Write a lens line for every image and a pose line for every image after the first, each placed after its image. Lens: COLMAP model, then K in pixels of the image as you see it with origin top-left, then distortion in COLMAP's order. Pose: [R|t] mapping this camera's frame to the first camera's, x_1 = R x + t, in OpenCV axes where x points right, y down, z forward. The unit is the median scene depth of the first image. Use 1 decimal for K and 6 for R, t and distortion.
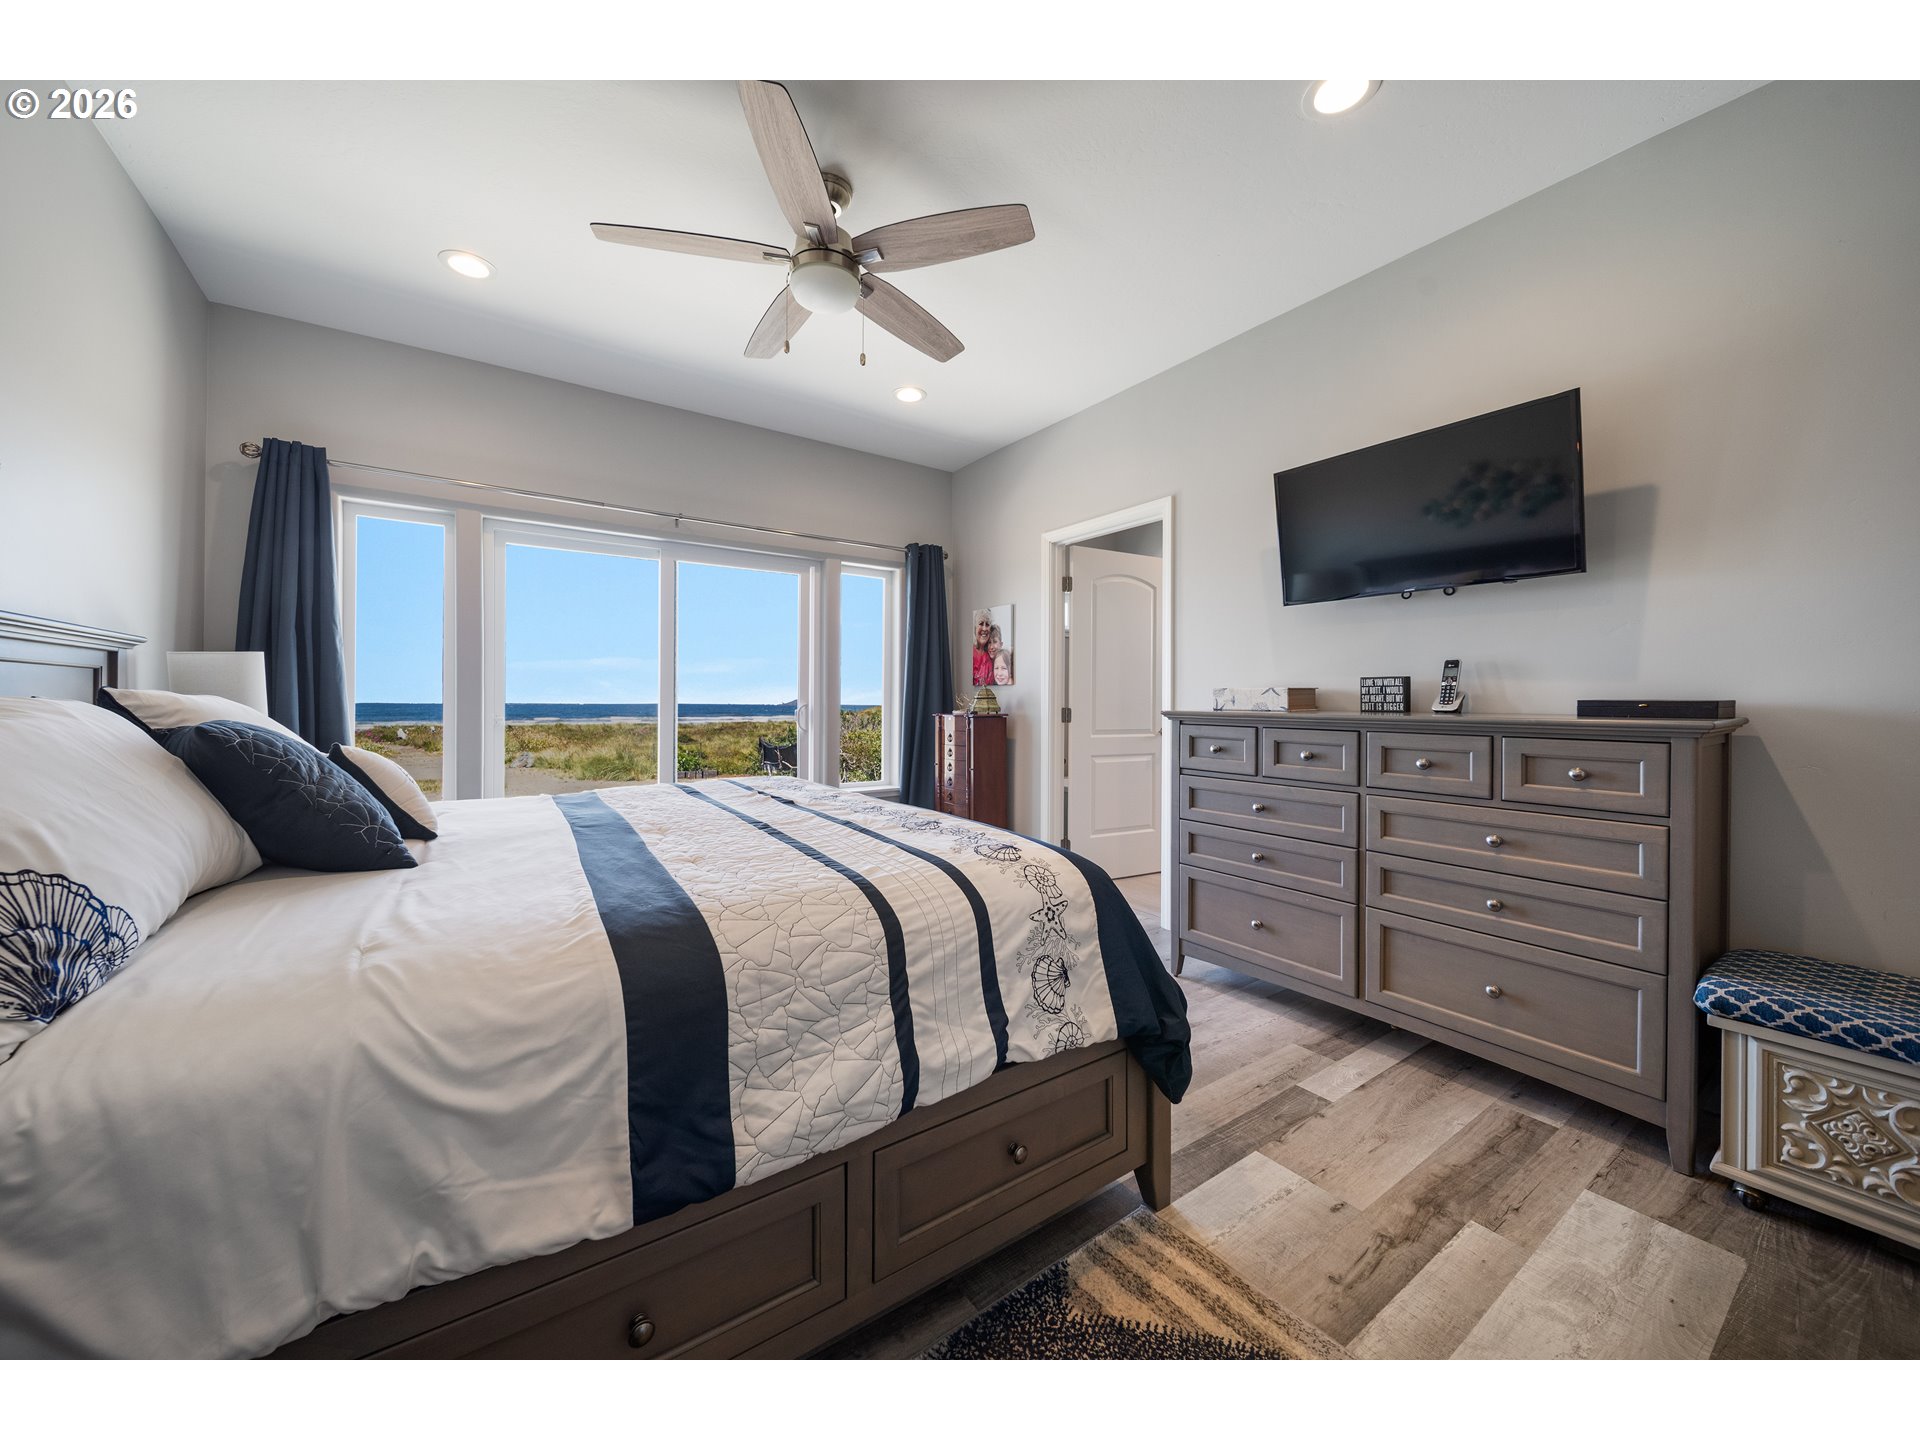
lens RADIAL K [[722.9, 0, 1012.3], [0, 722.9, 690.7], [0, 0, 1]] dist [-0.000705, -0.000375]
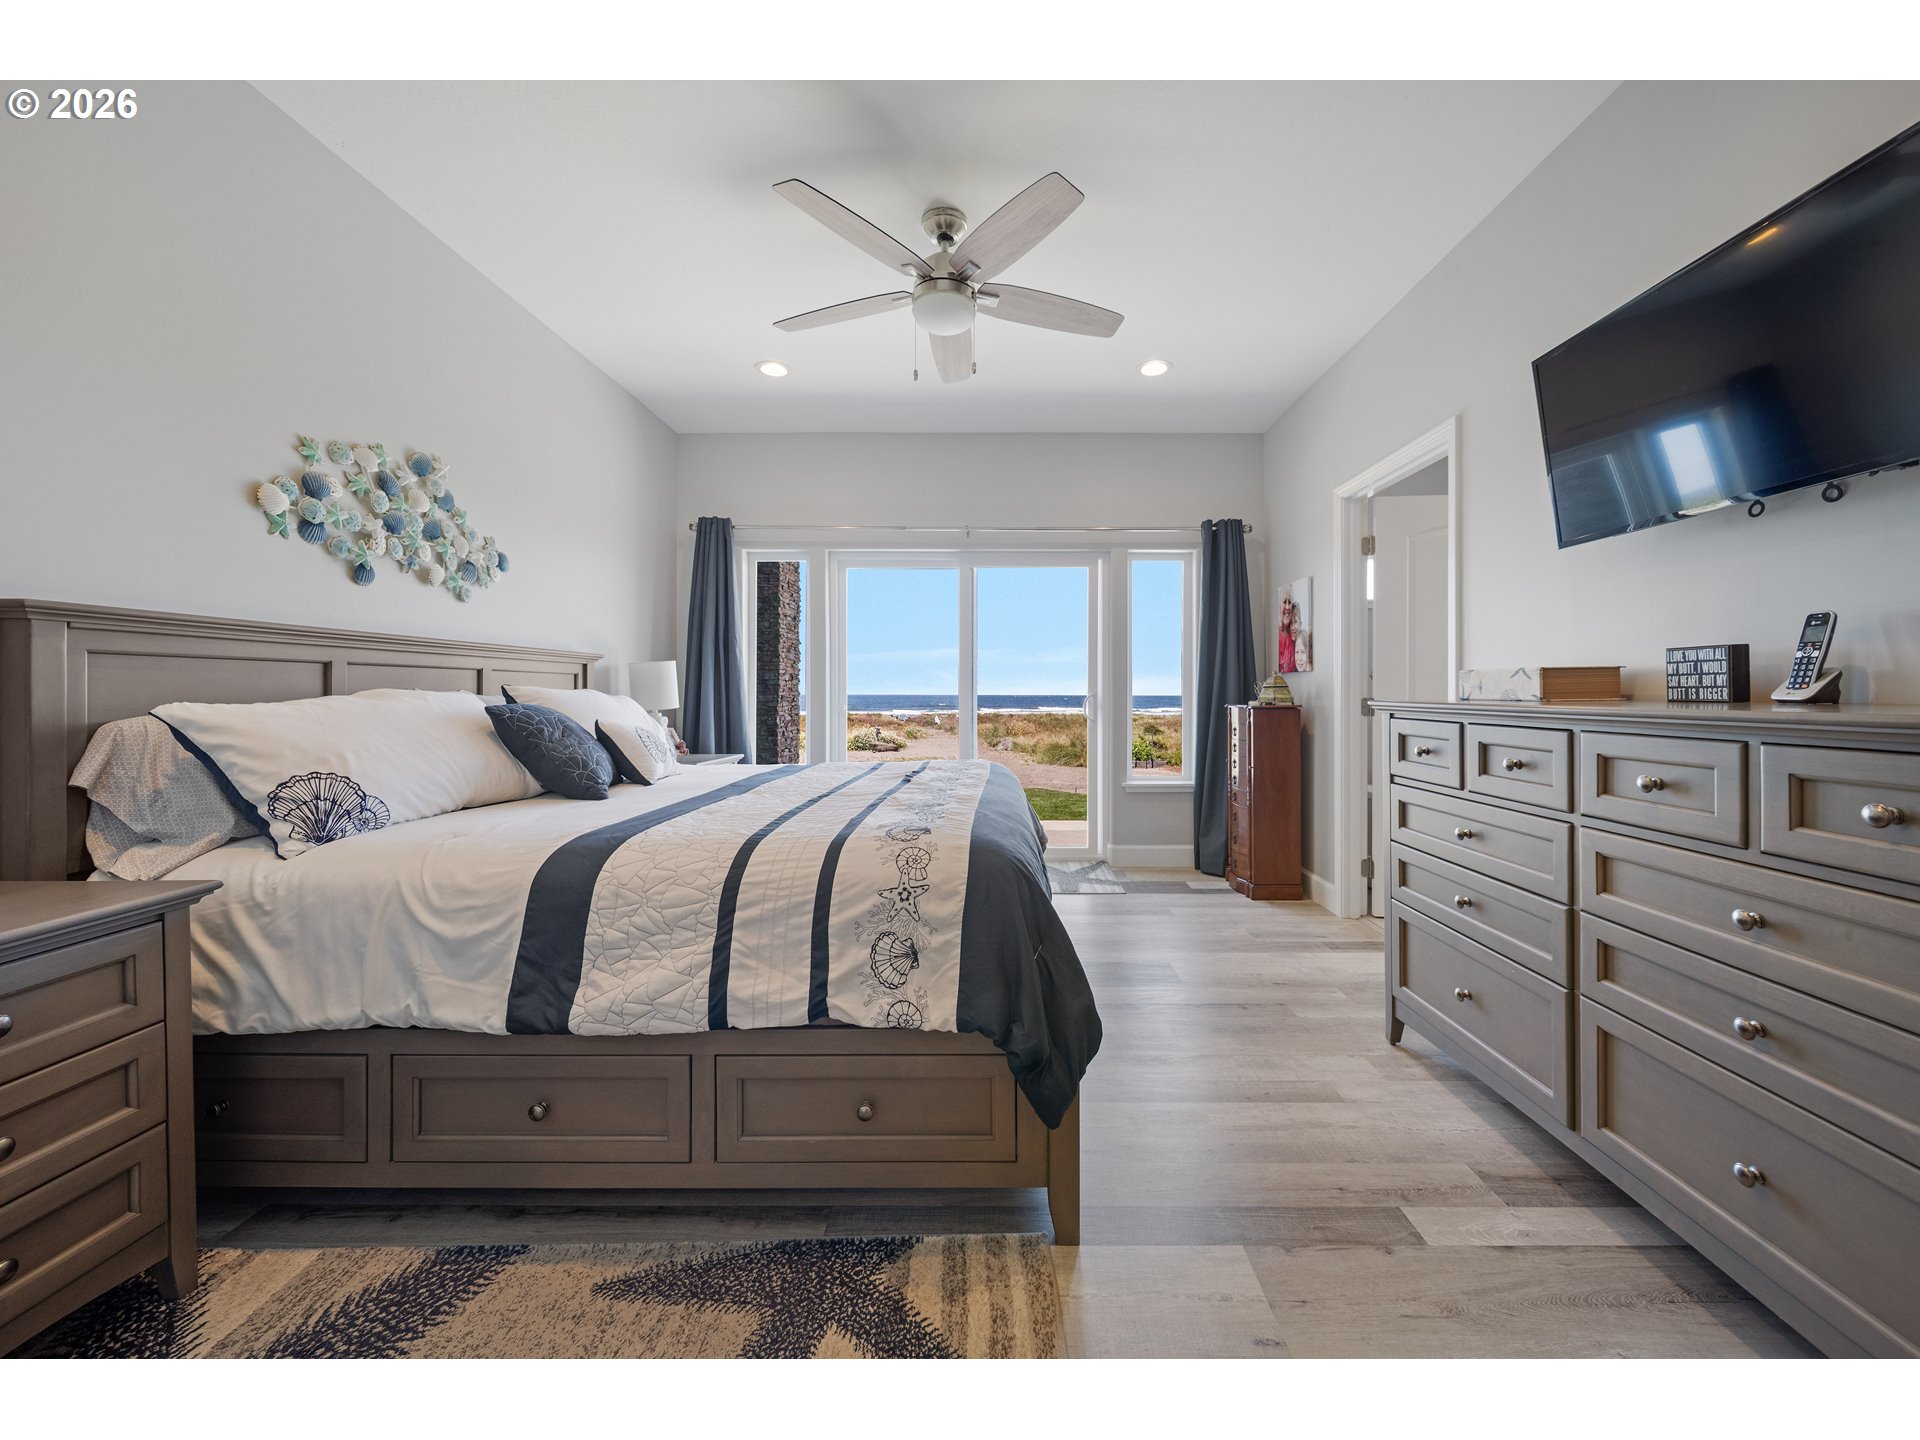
lens RADIAL K [[764.2, 0, 1008.0], [0, 764.2, 681.2], [0, 0, 1]] dist [-0.000077, -0.000346]
pose [[0.803419, -0.014469, -0.595238, 0.498427], [0.014120, 0.999887, -0.005246, 0.007089], [0.595246, -0.004190, 0.803533, 0.126804]]
